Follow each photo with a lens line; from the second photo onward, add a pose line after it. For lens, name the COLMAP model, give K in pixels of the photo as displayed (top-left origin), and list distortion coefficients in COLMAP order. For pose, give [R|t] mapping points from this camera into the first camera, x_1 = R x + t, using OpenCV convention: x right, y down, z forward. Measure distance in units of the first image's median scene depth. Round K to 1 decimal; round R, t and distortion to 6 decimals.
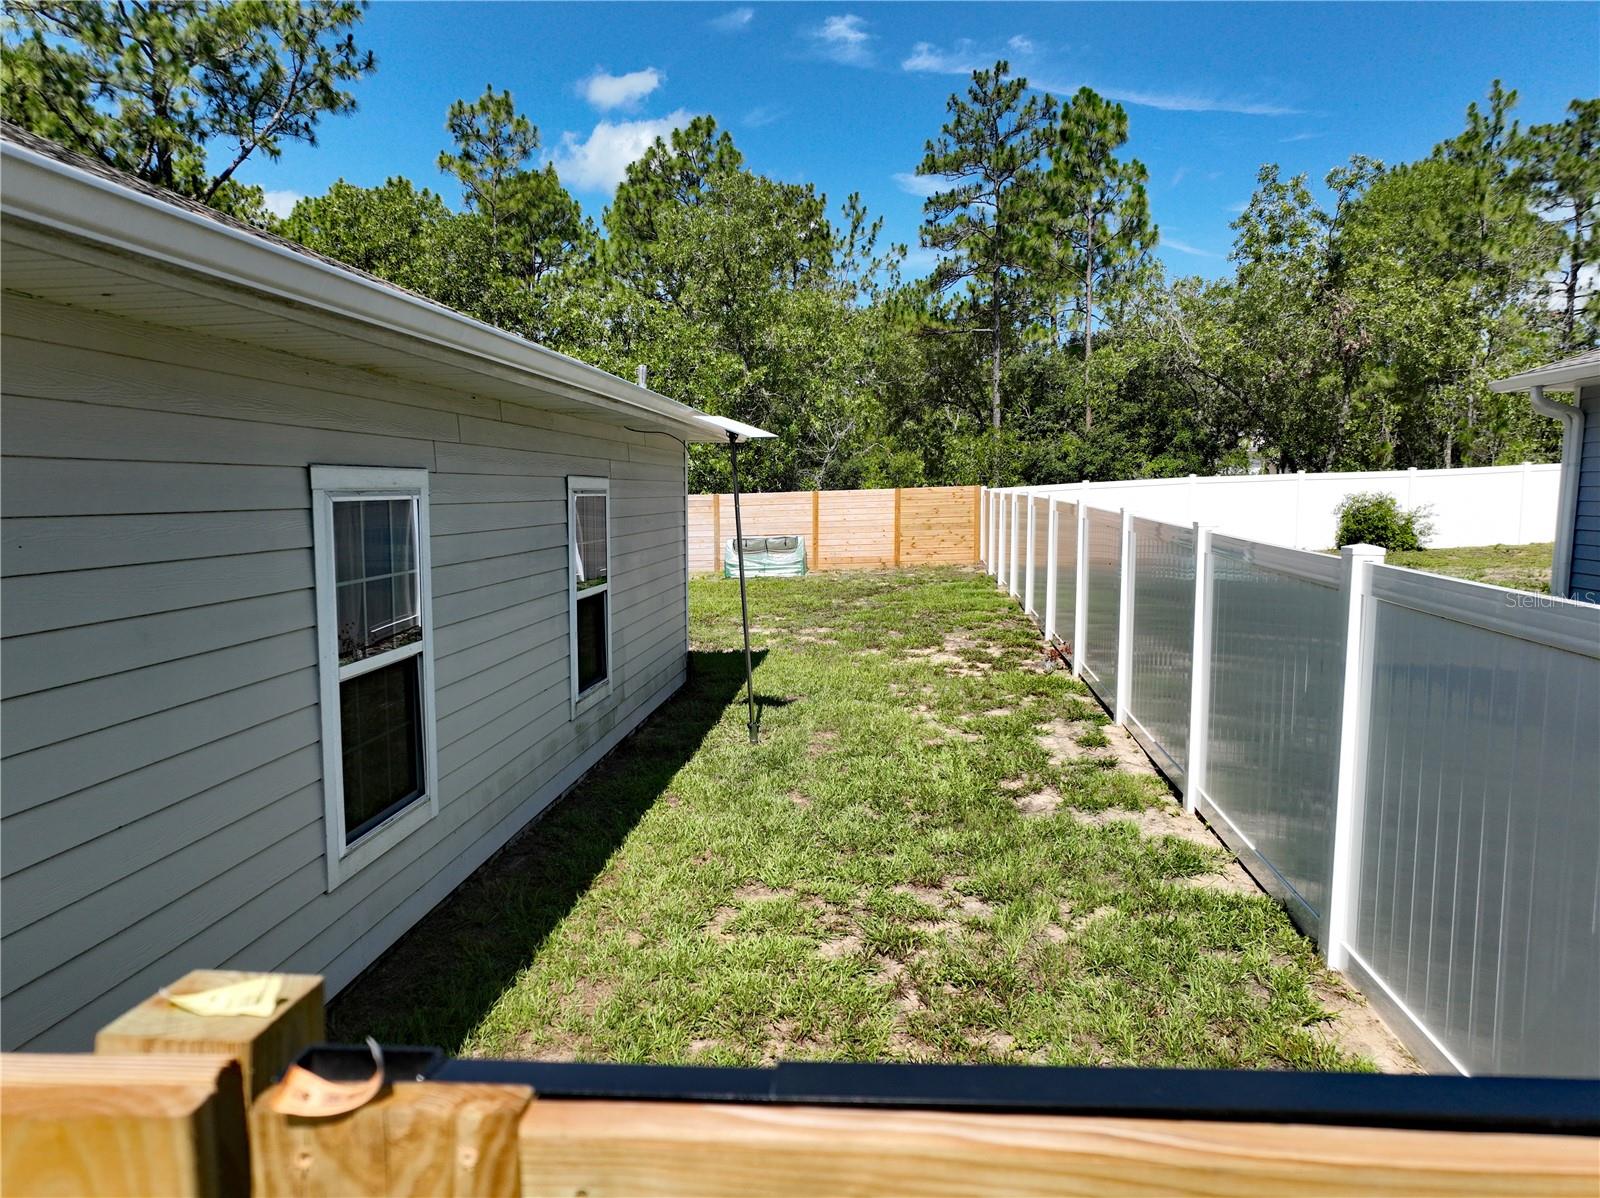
lens RADIAL K [[1129.9, 0, 795.2], [0, 1129.9, 608.6], [0, 0, 1]] dist [-0.004418, 0.021602]
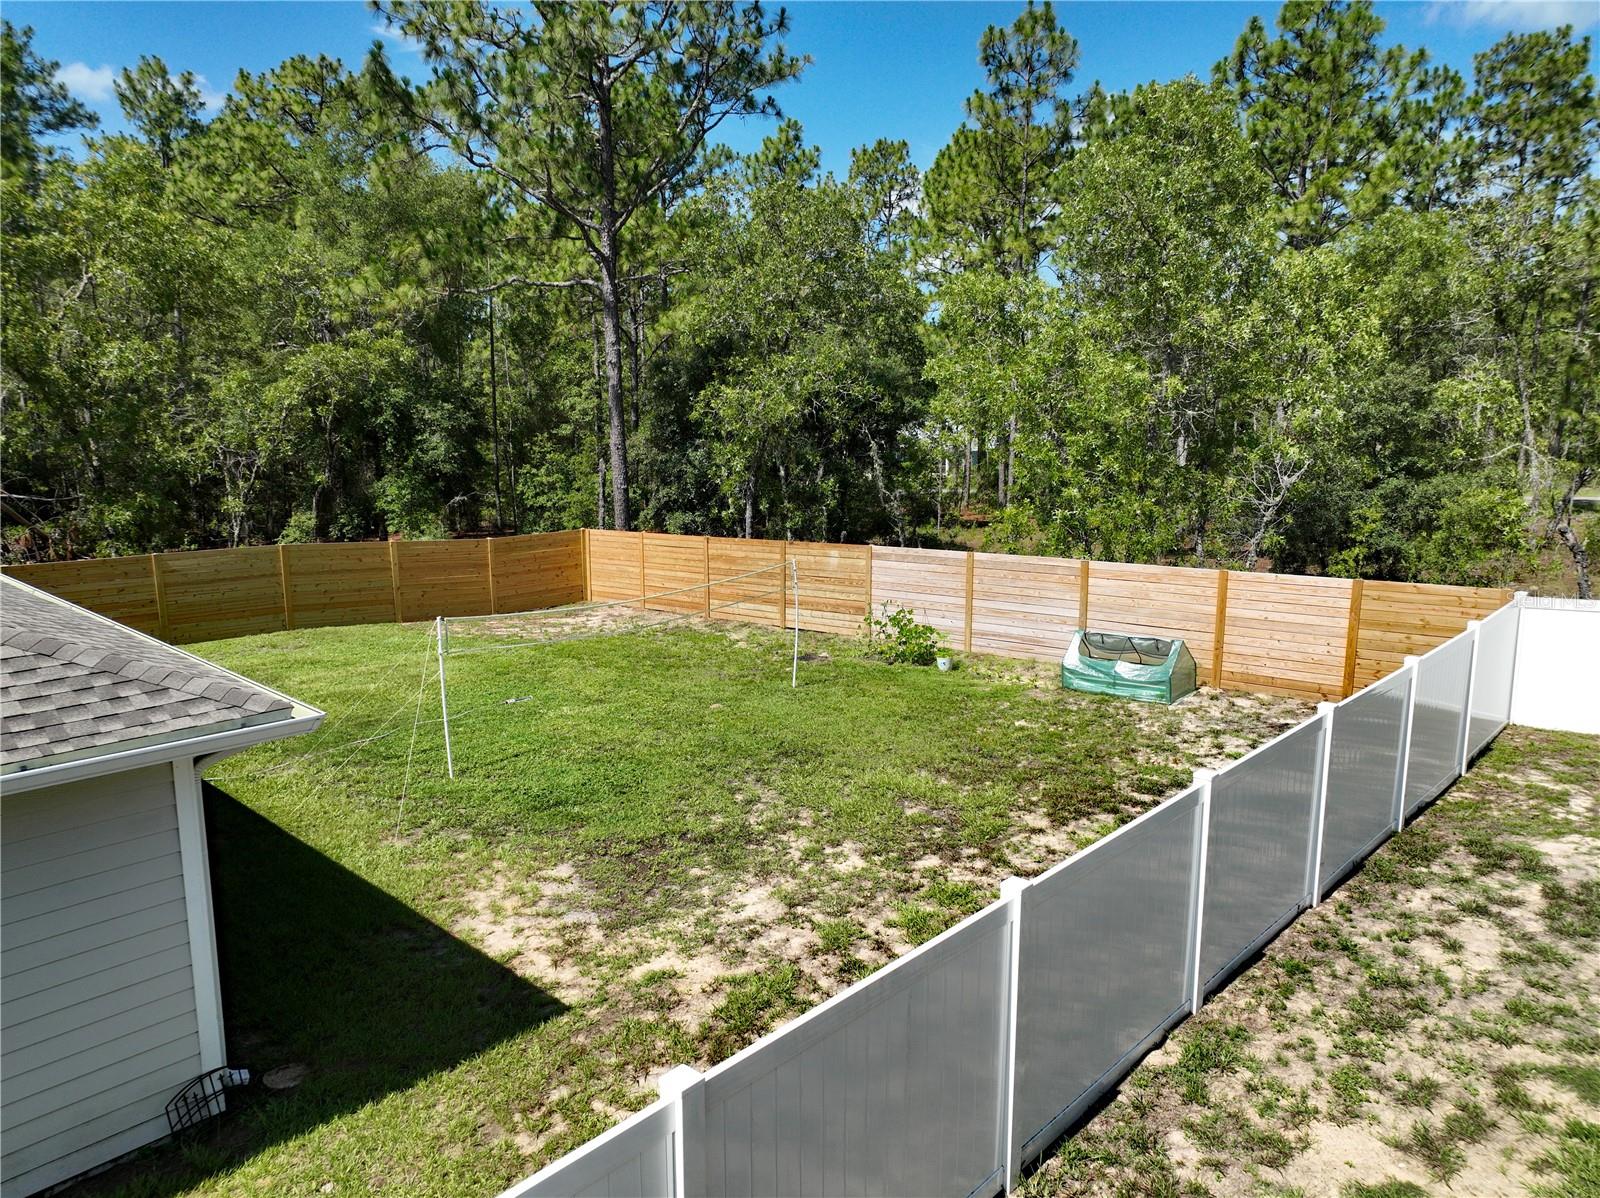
lens RADIAL K [[1129.9, 0, 798.4], [0, 1129.9, 599.9], [0, 0, 1]] dist [-0.004418, 0.021602]
pose [[0.788708, 0.109996, -0.604847, 0.151638], [-0.067065, 0.993386, 0.093203, -0.089347], [0.611099, -0.032945, 0.790869, 0.222528]]
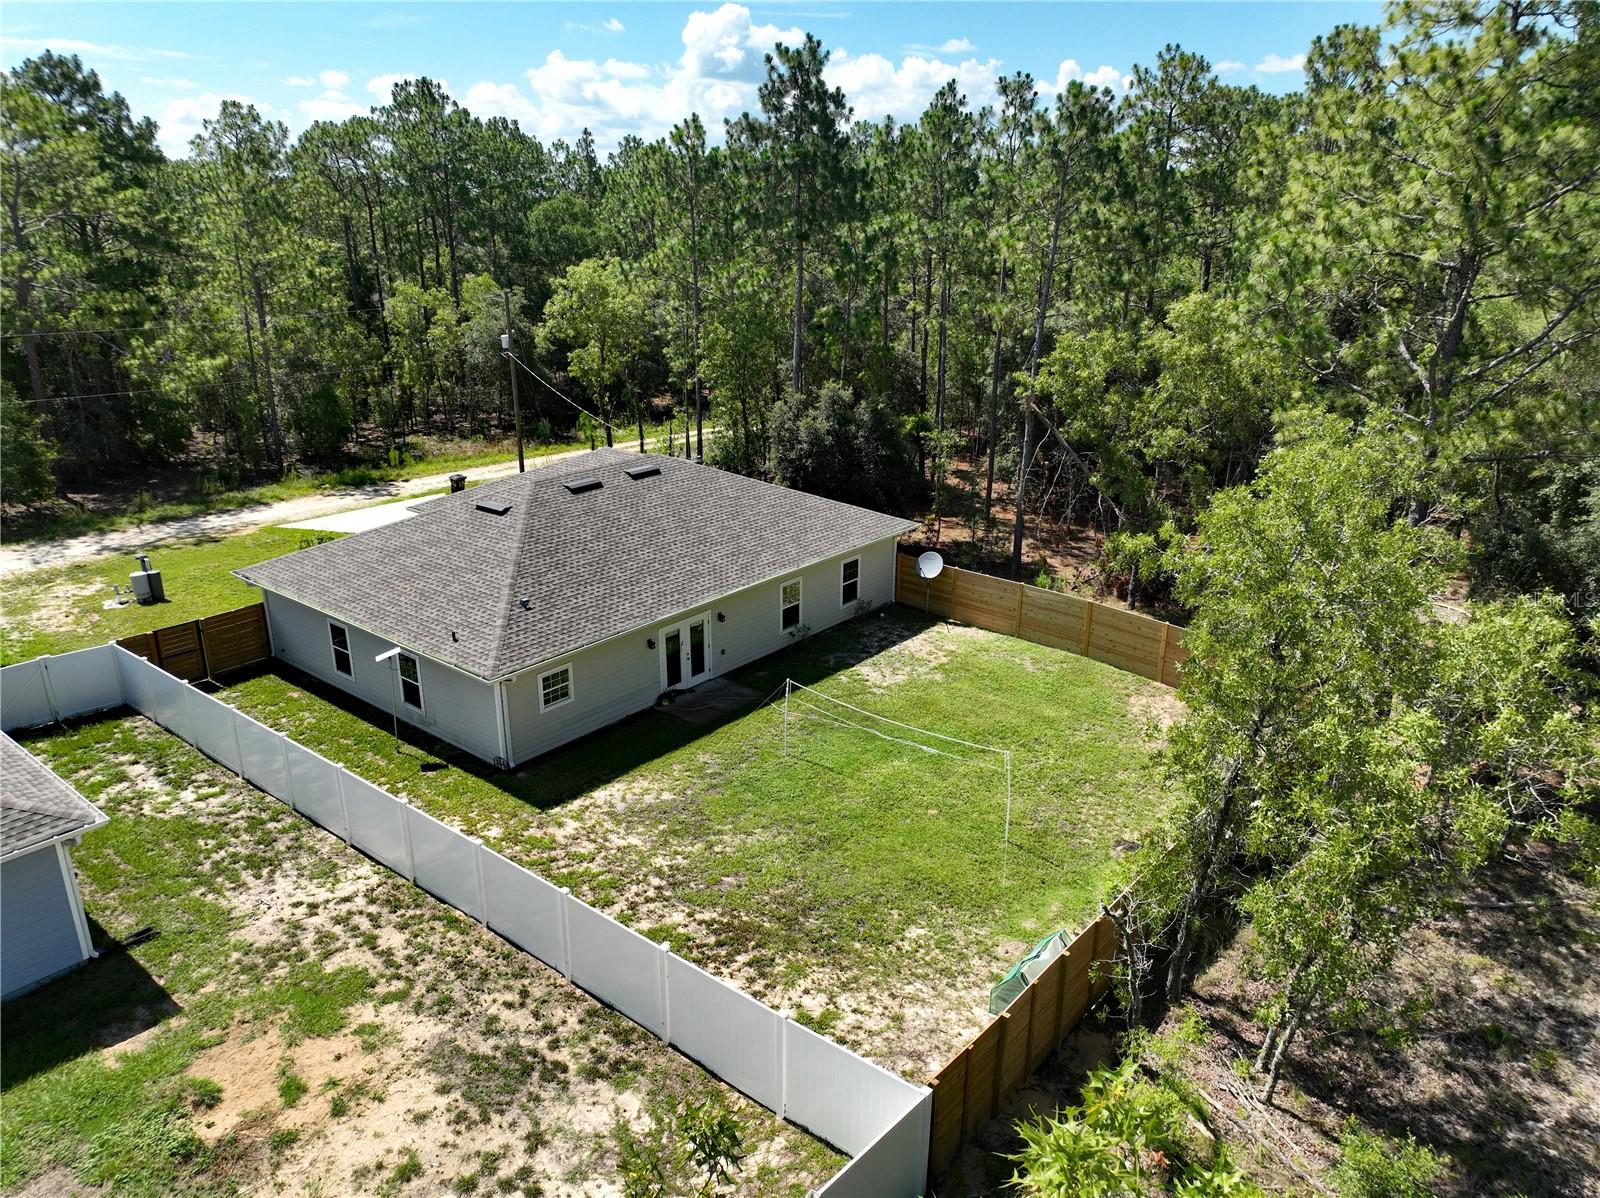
lens RADIAL K [[1129.9, 0, 796.6], [0, 1129.9, 599.4], [0, 0, 1]] dist [-0.004418, 0.021602]
pose [[-0.560510, 0.271203, -0.782482, 0.386990], [-0.093180, 0.918205, 0.384991, -0.363222], [0.822889, 0.288702, -0.489392, 0.772543]]
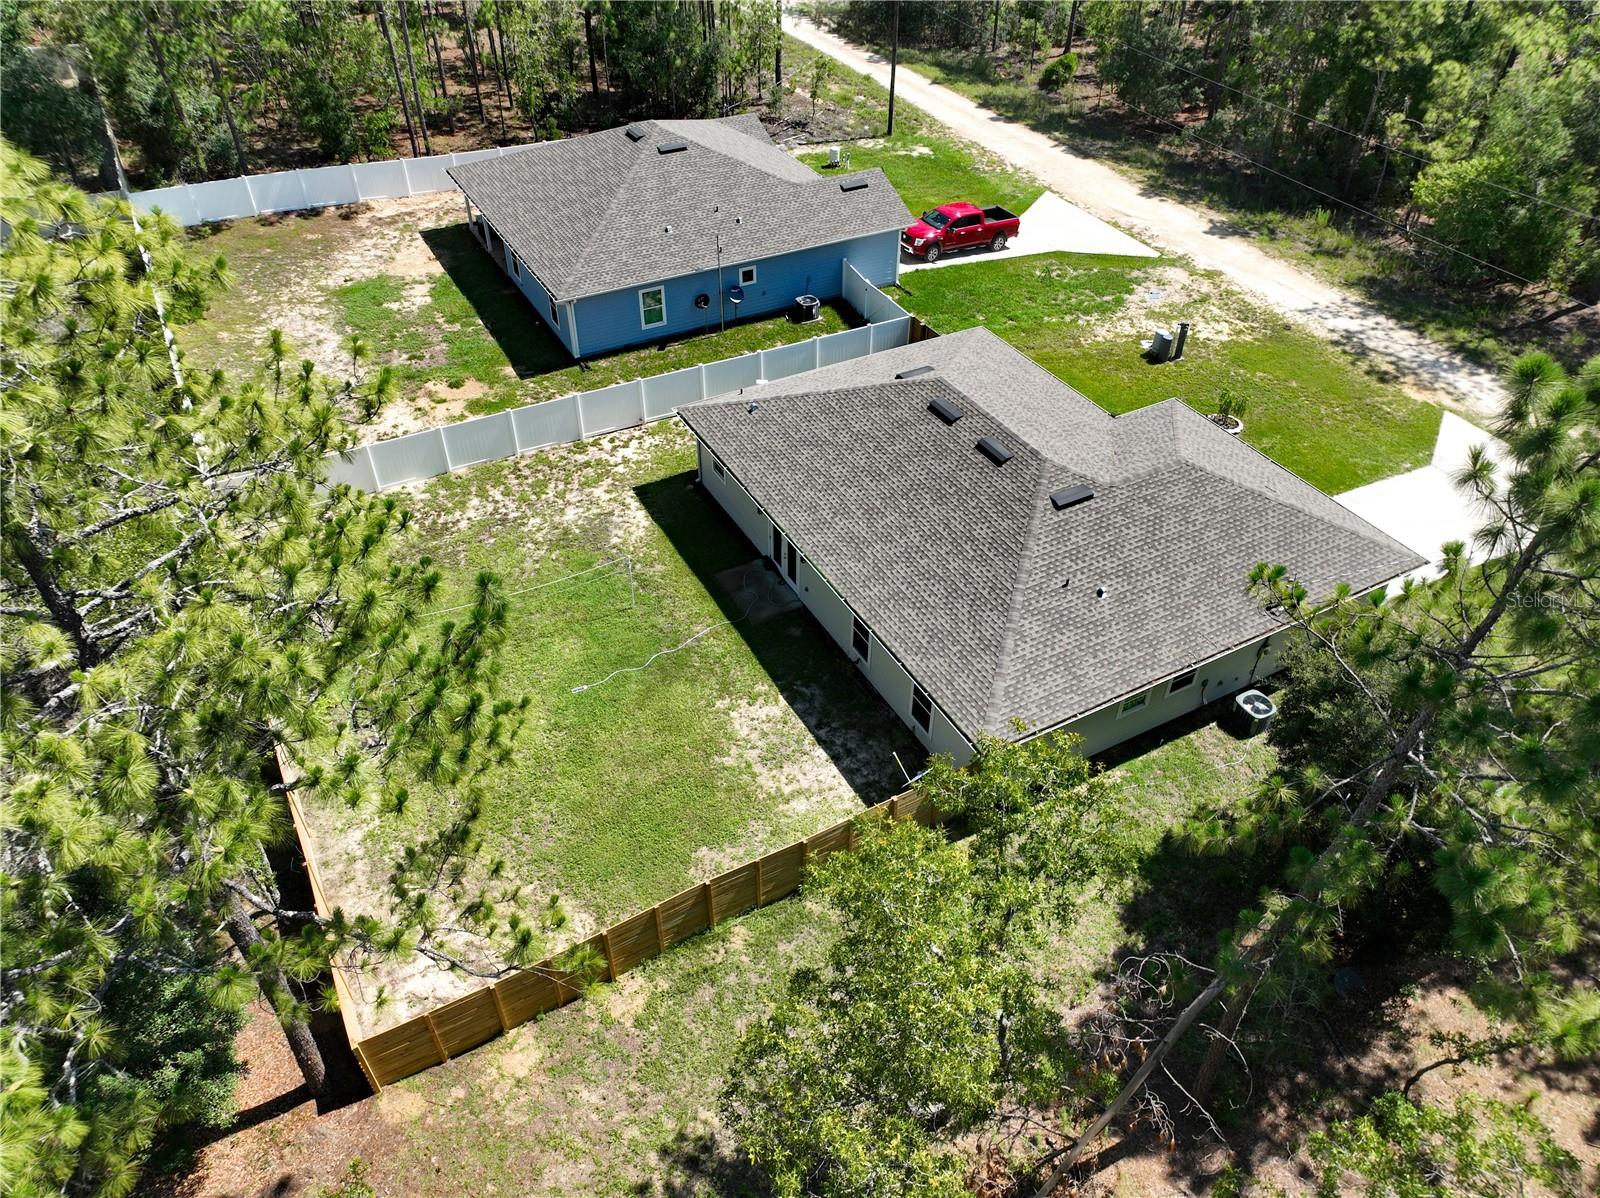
lens RADIAL K [[1129.9, 0, 794.4], [0, 1129.9, 607.2], [0, 0, 1]] dist [-0.004418, 0.021602]
pose [[-0.556442, -0.539780, 0.631672, -0.769825], [0.088884, 0.717206, 0.691169, -0.582941], [-0.826118, 0.440741, -0.351106, 0.643940]]
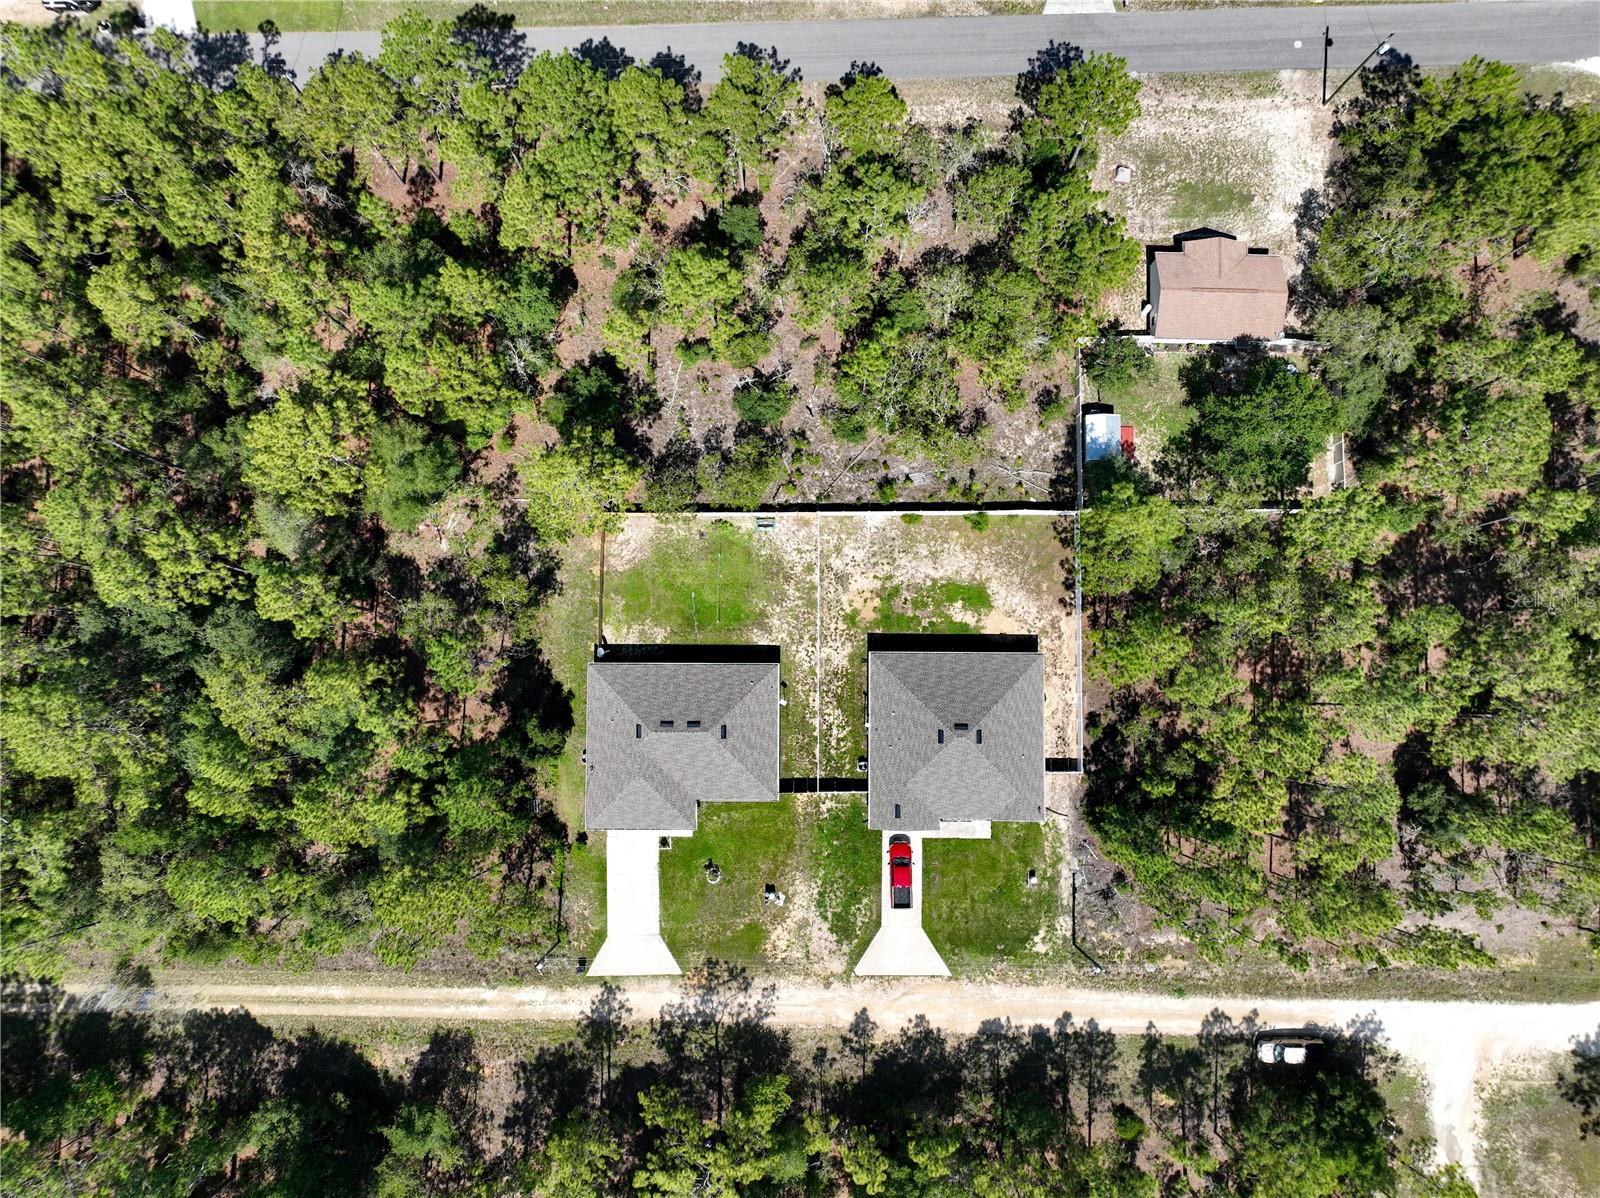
lens RADIAL K [[1129.9, 0, 797.5], [0, 1129.9, 601.9], [0, 0, 1]] dist [-0.004418, 0.021602]
pose [[0.995692, -0.092427, 0.007334, 0.023108], [0.010606, 0.192114, 0.981315, -2.691804], [-0.092109, -0.977010, 0.192267, -0.055984]]
